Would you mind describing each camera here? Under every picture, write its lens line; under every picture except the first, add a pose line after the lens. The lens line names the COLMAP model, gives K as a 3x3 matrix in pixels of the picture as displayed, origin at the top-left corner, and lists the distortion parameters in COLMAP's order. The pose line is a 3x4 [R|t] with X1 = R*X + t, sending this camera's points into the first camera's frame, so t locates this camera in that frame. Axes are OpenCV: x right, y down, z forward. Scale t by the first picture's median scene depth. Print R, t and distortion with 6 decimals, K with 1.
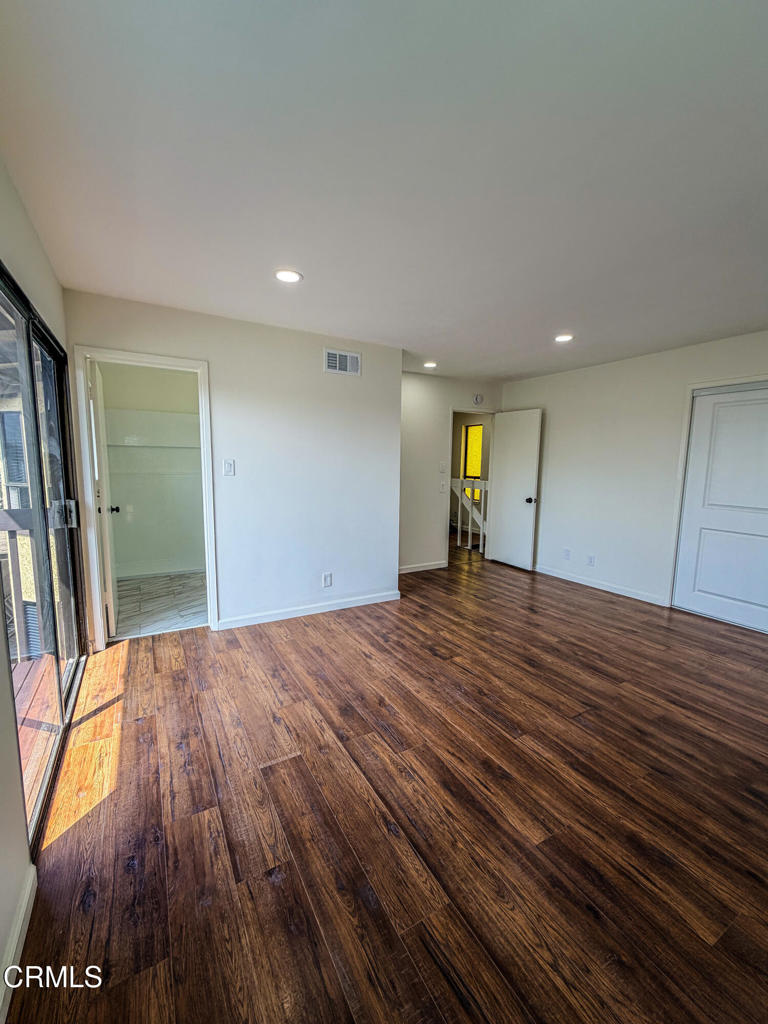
lens RADIAL K [[417.5, 0, 382.6], [0, 417.5, 513.5], [0, 0, 1]] dist [-0.000764, 0.000640]
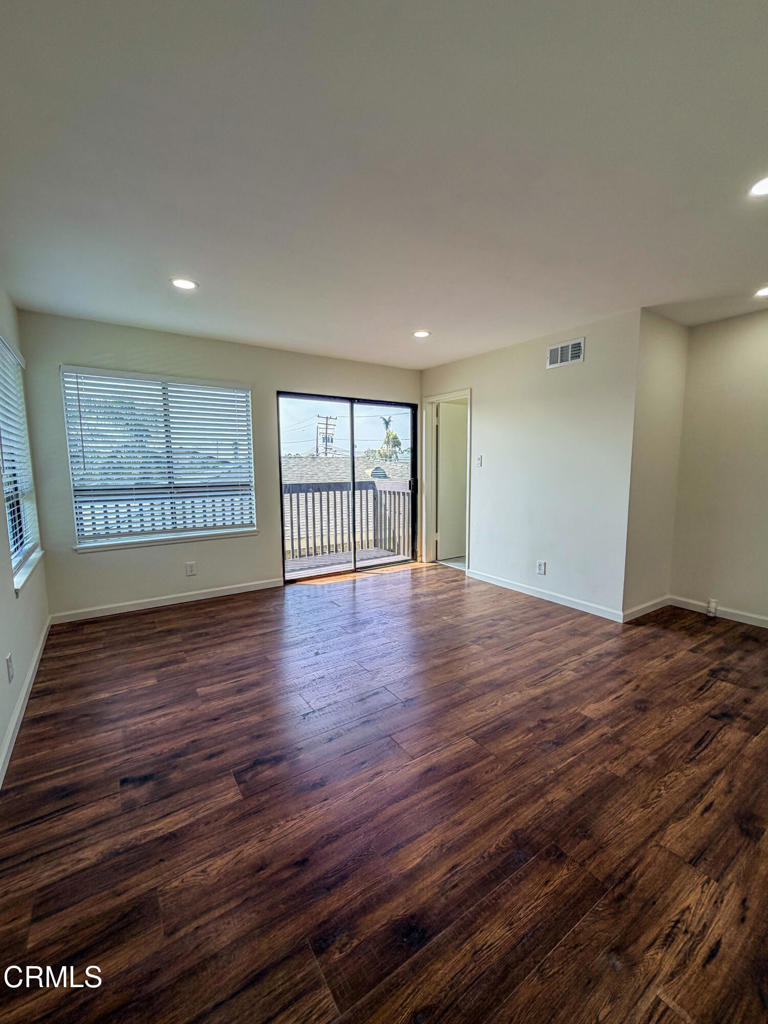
lens RADIAL K [[417.5, 0, 386.8], [0, 417.5, 513.3], [0, 0, 1]] dist [-0.000764, 0.000640]
pose [[0.076835, 0.101323, -0.991882, 1.445233], [-0.119202, 0.988621, 0.091756, -0.041980], [0.989893, 0.111184, 0.088038, 0.859594]]
